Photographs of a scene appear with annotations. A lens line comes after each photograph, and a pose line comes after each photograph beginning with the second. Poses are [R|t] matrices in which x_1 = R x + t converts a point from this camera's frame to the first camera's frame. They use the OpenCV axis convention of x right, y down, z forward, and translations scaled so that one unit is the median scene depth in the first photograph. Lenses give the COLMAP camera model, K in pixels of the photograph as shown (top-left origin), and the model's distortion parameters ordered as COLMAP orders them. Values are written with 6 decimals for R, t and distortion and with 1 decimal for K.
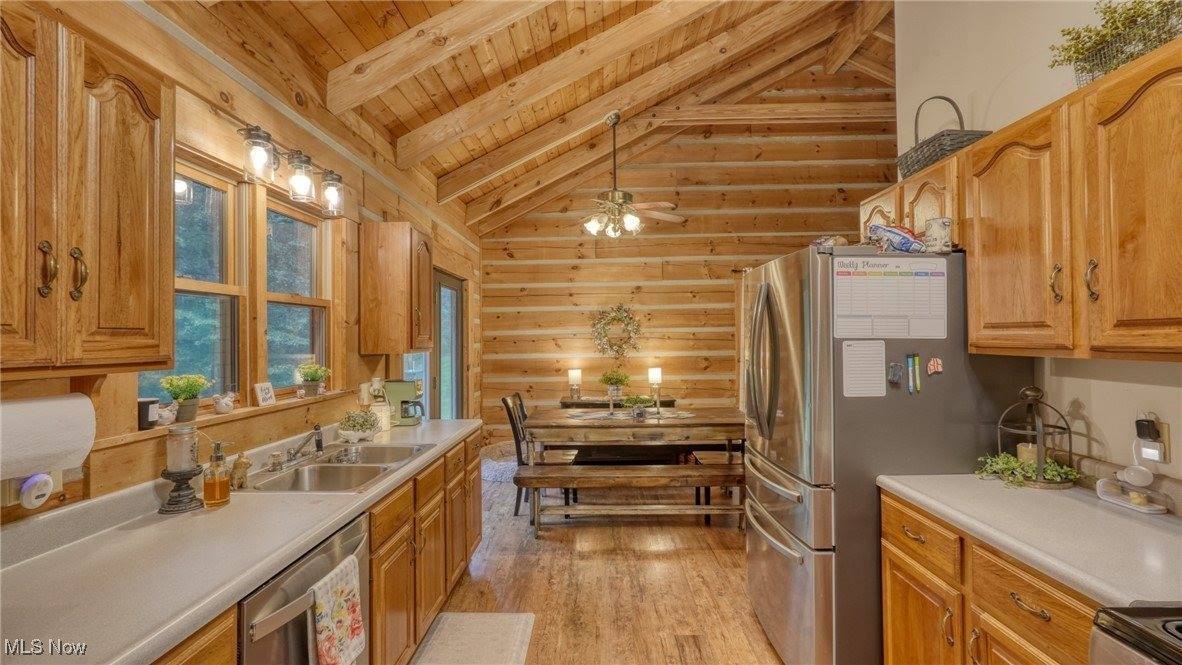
lens RADIAL K [[515.8, 0, 588.8], [0, 515.8, 332.9], [0, 0, 1]] dist [-0.016906, 0.008063]
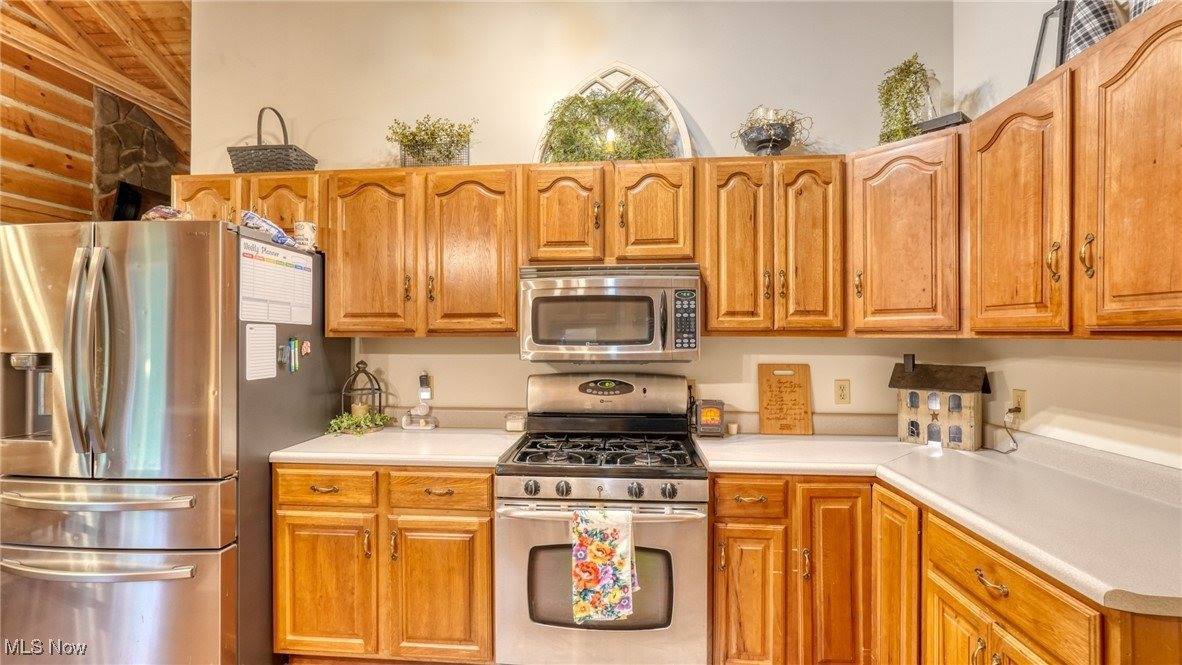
lens RADIAL K [[515.8, 0, 590.4], [0, 515.8, 334.5], [0, 0, 1]] dist [-0.016906, 0.008063]
pose [[0.064378, 0.014032, 0.997827, -0.302080], [-0.008090, 0.999876, -0.013539, 0.030190], [-0.997893, -0.007201, 0.064483, 0.190791]]
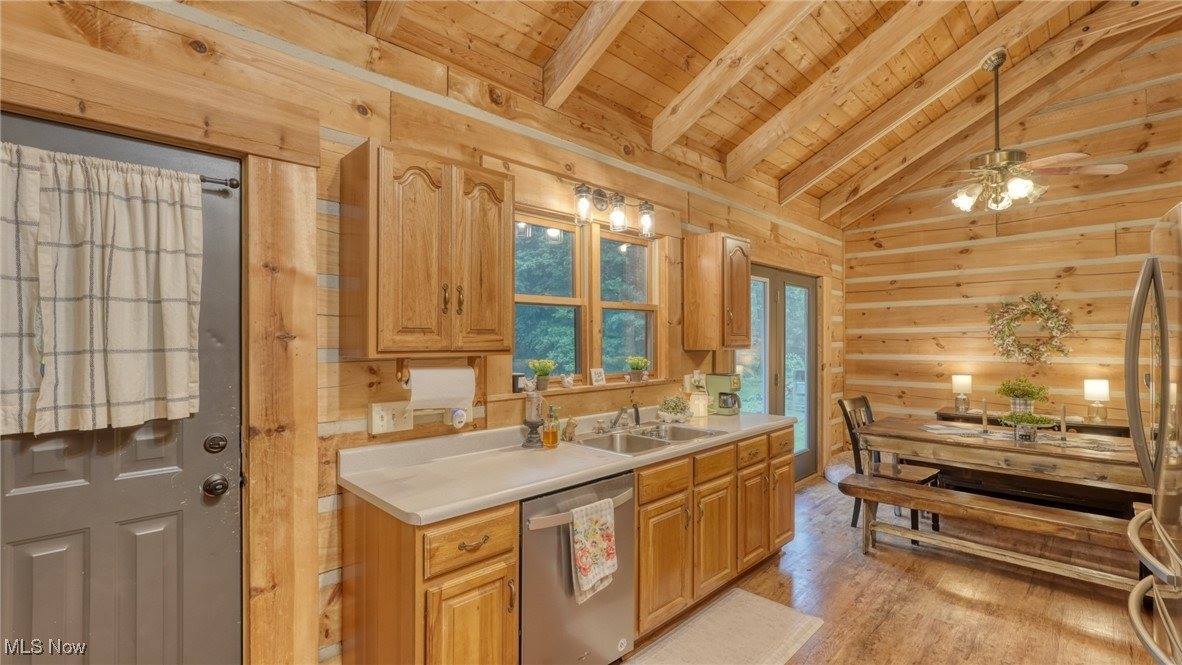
lens RADIAL K [[515.8, 0, 591.3], [0, 515.8, 334.9], [0, 0, 1]] dist [-0.016906, 0.008063]
pose [[0.724074, 0.003487, -0.689713, 0.228528], [0.002080, 0.999972, 0.007239, -0.001332], [0.689719, -0.006676, 0.724046, -0.000914]]
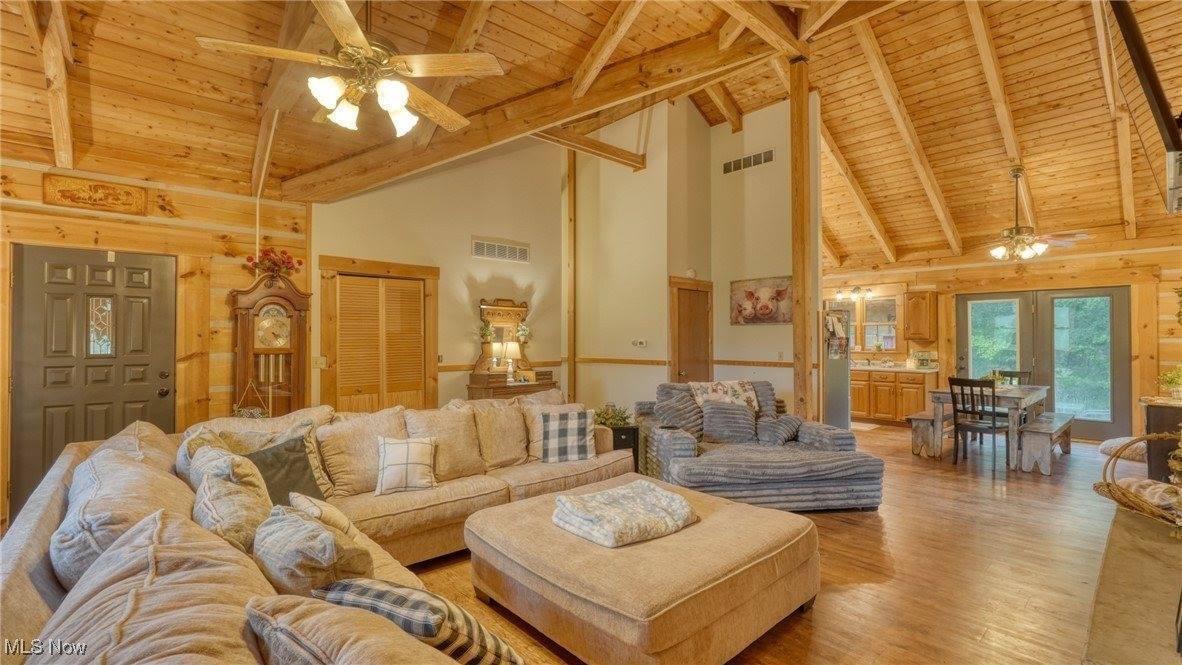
lens RADIAL K [[515.8, 0, 587.8], [0, 515.8, 331.9], [0, 0, 1]] dist [-0.016906, 0.008063]
pose [[-0.731246, 0.002691, -0.682109, 2.880176], [0.014963, 0.999815, -0.012096, 0.003900], [0.681950, -0.019052, -0.731150, 1.942640]]
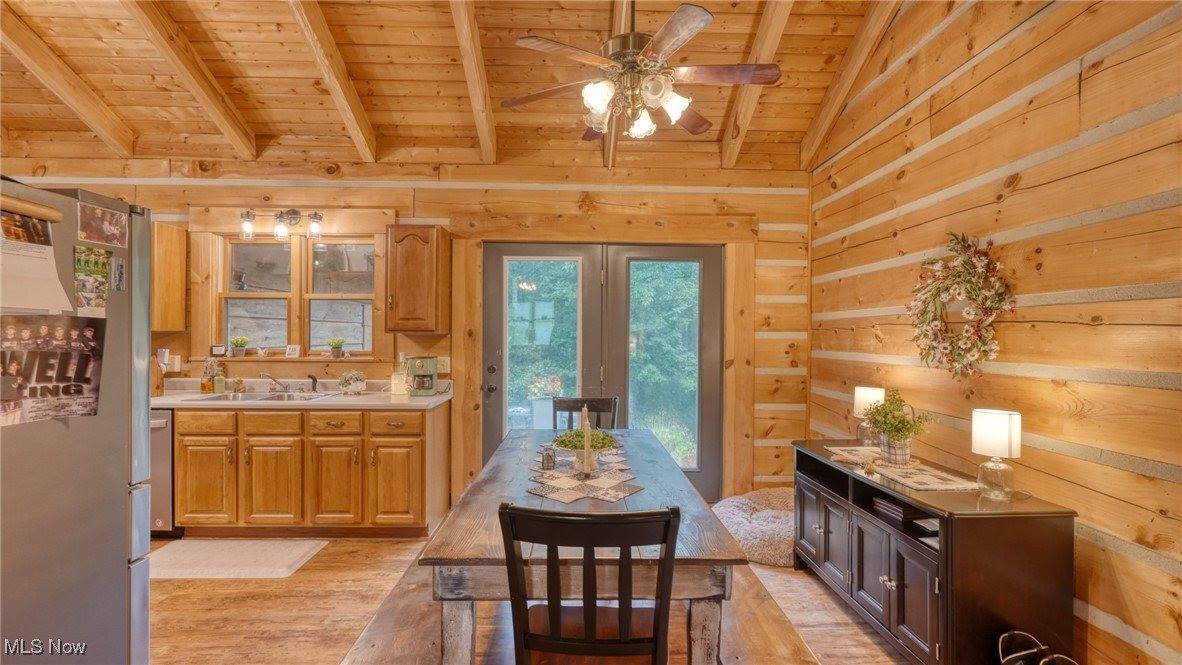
lens RADIAL K [[515.8, 0, 590.7], [0, 515.8, 333.1], [0, 0, 1]] dist [-0.016906, 0.008063]
pose [[0.053060, 0.011559, -0.998524, 0.929872], [0.001870, 0.999930, 0.011674, 0.027788], [0.998590, -0.002487, 0.053034, 1.489756]]
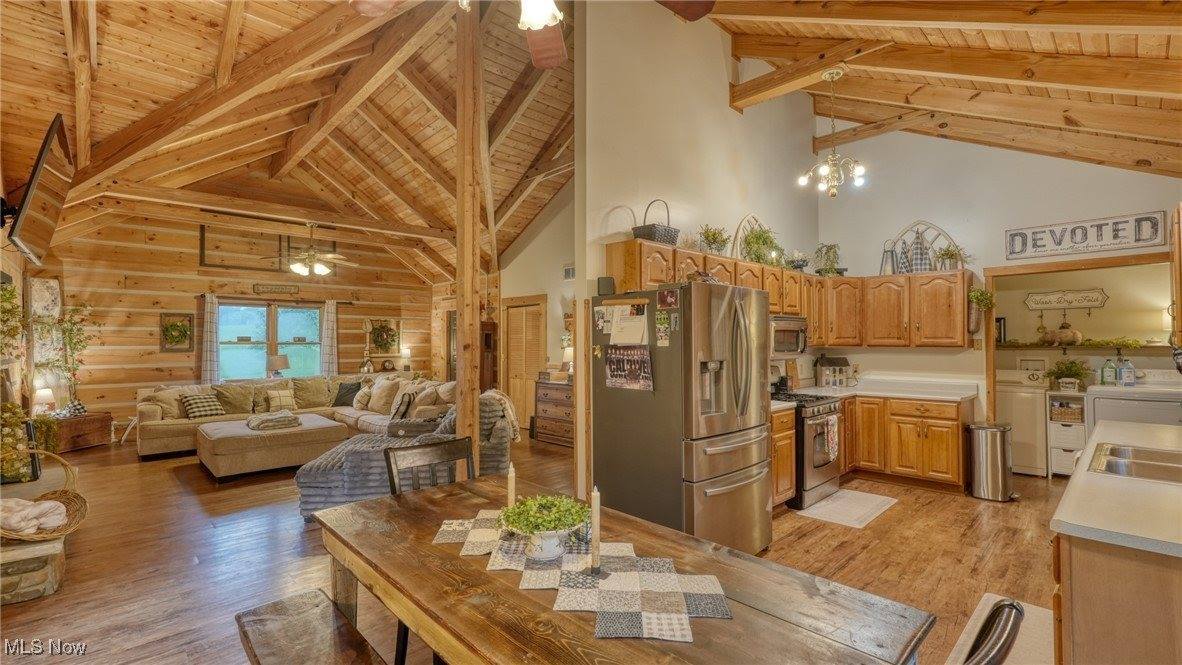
lens RADIAL K [[515.8, 0, 592.7], [0, 515.8, 334.9], [0, 0, 1]] dist [-0.016906, 0.008063]
pose [[-0.709228, 0.024727, 0.704546, -0.282320], [0.005615, 0.999551, -0.029428, 0.026033], [-0.704957, -0.016916, -0.709048, 1.880257]]
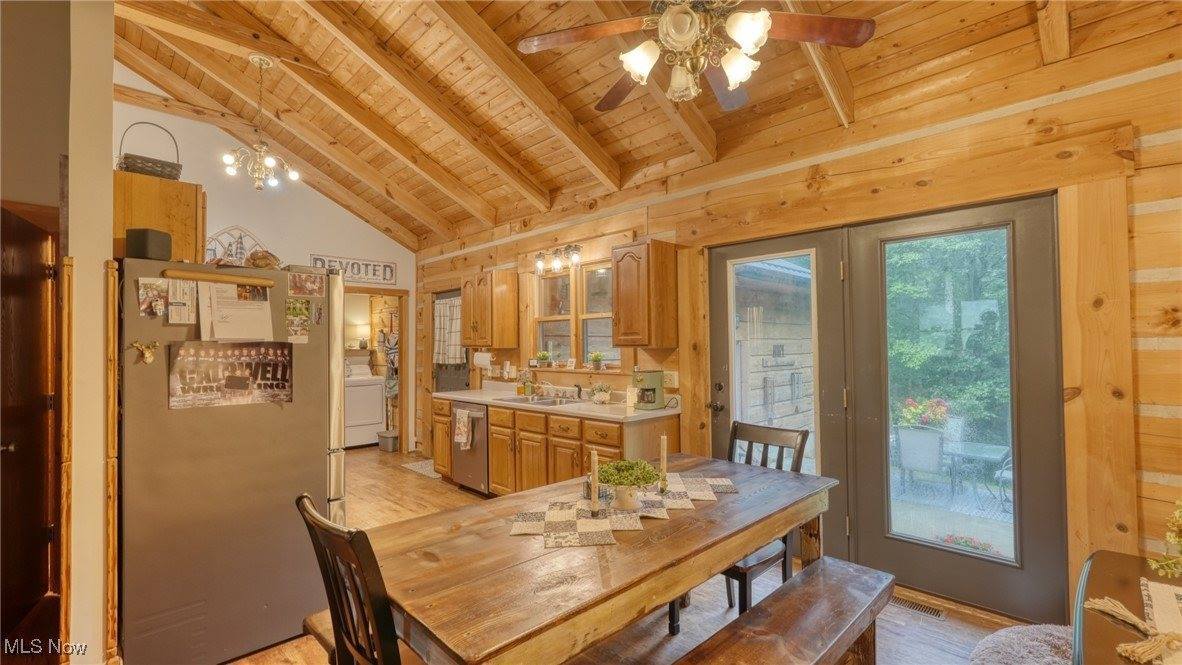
lens RADIAL K [[515.8, 0, 590.2], [0, 515.8, 335.4], [0, 0, 1]] dist [-0.016906, 0.008063]
pose [[-0.695014, 0.002228, -0.718993, 0.656046], [0.023981, 0.999511, -0.020083, 0.034850], [0.718596, -0.031200, -0.694728, 1.954338]]
